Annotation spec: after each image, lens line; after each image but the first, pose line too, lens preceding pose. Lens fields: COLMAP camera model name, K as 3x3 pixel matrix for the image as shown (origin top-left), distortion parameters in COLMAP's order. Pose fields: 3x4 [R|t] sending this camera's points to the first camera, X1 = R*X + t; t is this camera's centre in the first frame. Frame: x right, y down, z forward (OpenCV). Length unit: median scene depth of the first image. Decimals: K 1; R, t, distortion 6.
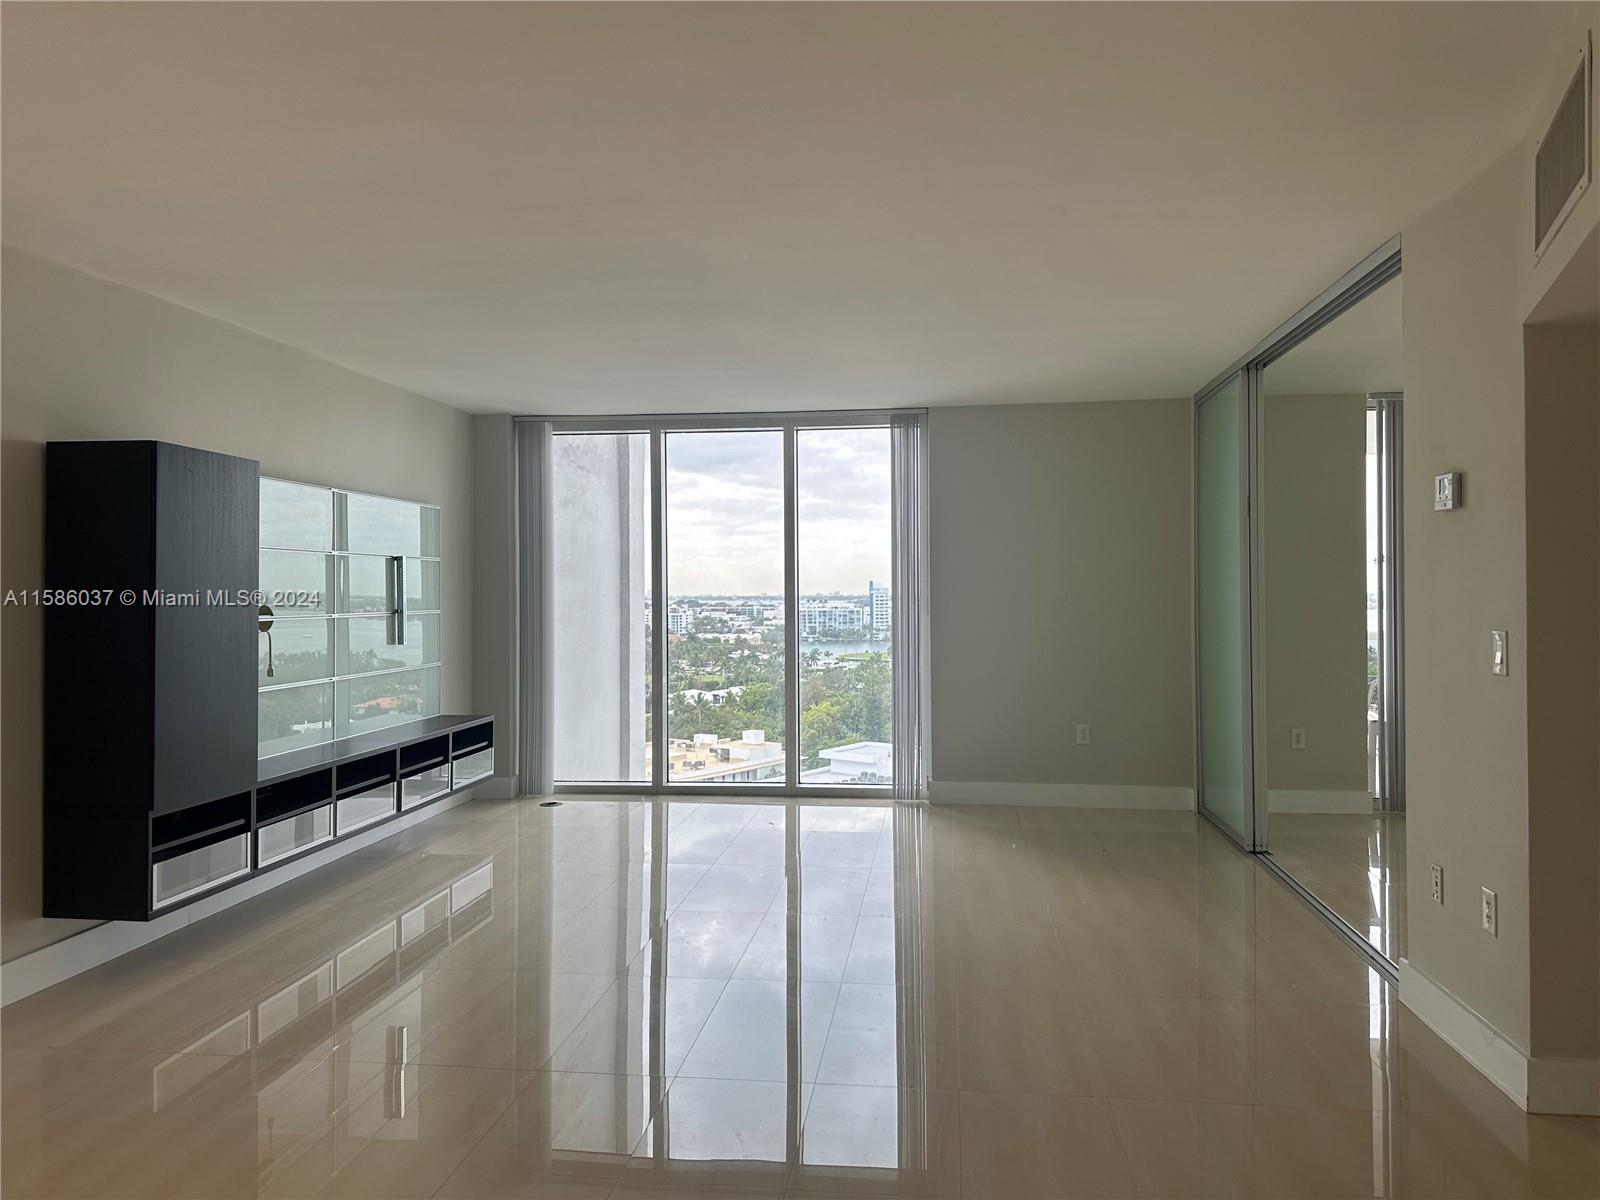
lens RADIAL K [[1108.0, 0, 807.3], [0, 1108.0, 600.1], [0, 0, 1]] dist [0.174273, -0.223498]
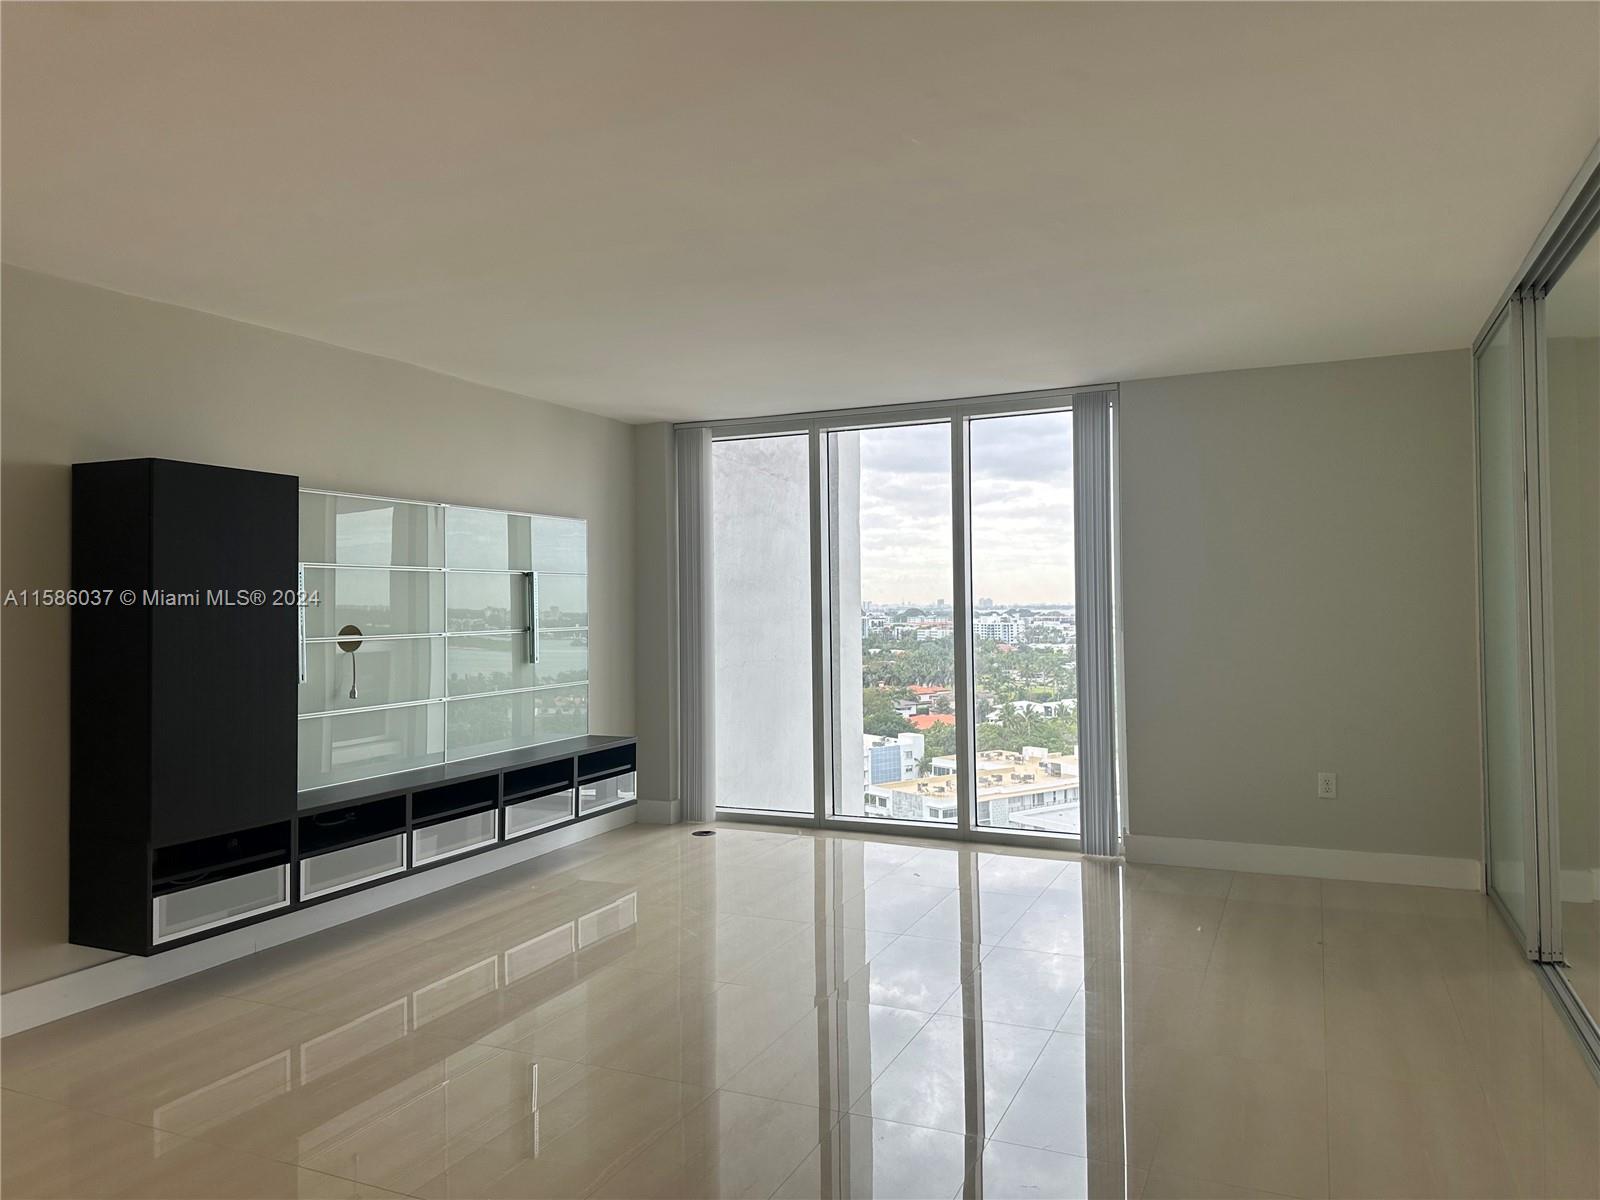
lens RADIAL K [[1108.0, 0, 807.3], [0, 1108.0, 600.1], [0, 0, 1]] dist [0.174273, -0.223498]
pose [[0.956087, -0.006782, -0.293004, 0.115258], [0.004340, 0.999950, -0.008983, -0.003965], [0.293051, 0.007317, 0.956069, 0.116249]]
